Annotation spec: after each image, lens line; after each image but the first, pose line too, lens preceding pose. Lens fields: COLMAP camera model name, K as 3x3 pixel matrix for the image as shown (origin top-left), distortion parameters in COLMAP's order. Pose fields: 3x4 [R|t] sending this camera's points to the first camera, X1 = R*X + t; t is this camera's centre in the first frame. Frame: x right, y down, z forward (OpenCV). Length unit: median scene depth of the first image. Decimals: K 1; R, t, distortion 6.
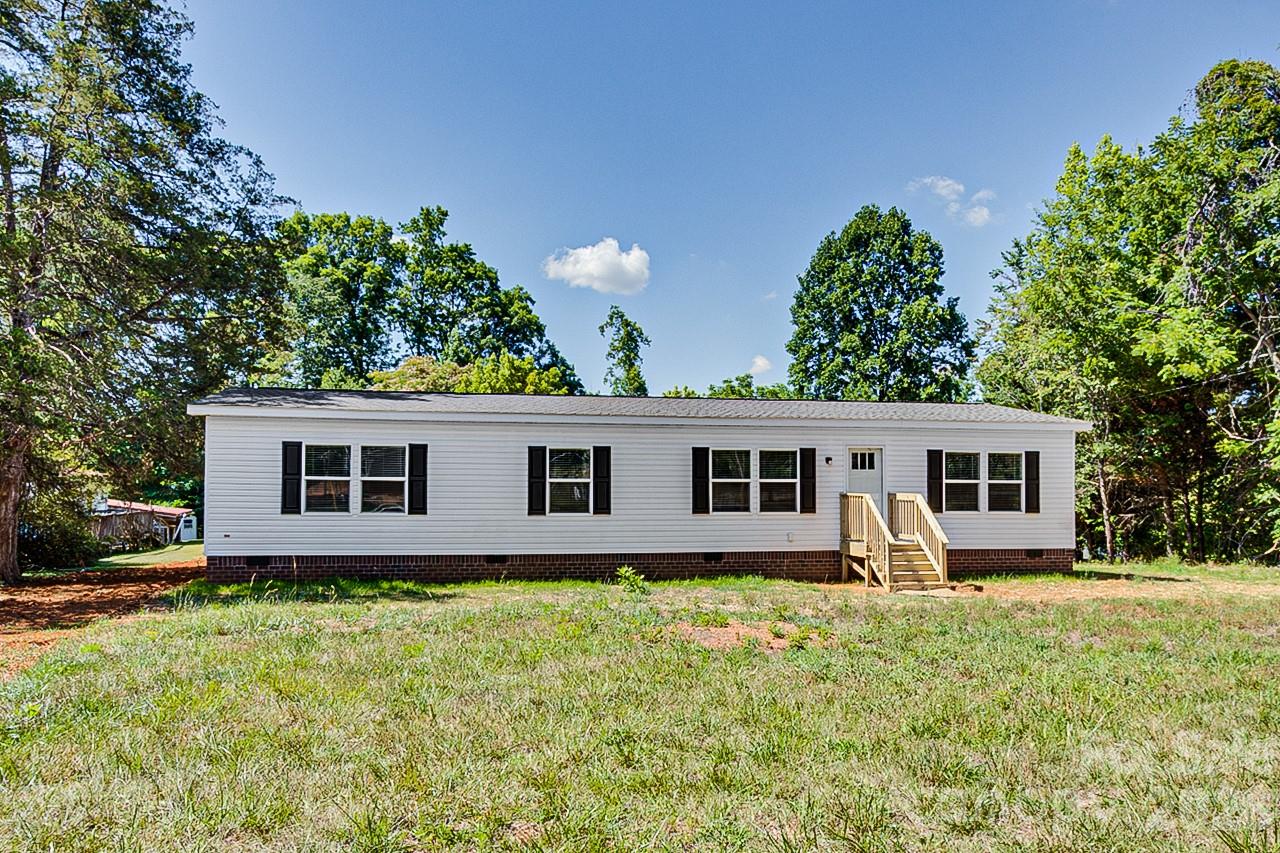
lens RADIAL K [[917.3, 0, 640.0], [0, 917.3, 426.5], [0, 0, 1]] dist [0.003867, 0.001003]
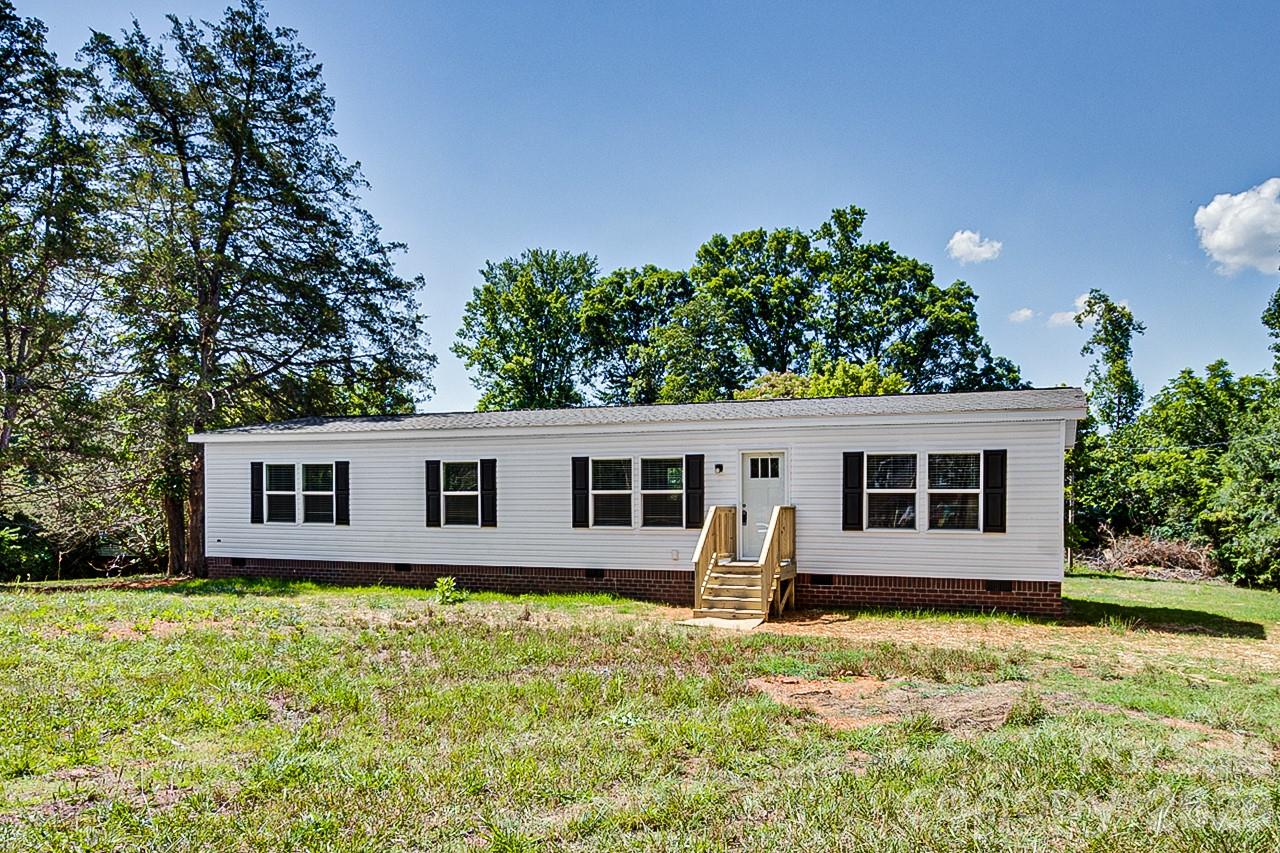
lens RADIAL K [[965.2, 0, 640.0], [0, 965.2, 426.5], [0, 0, 1]] dist [0.004538, 0.001066]
pose [[0.843304, -0.044166, -0.535619, 0.650067], [0.037606, 0.999024, -0.023168, 0.016284], [0.536119, -0.000605, 0.844142, 0.191728]]
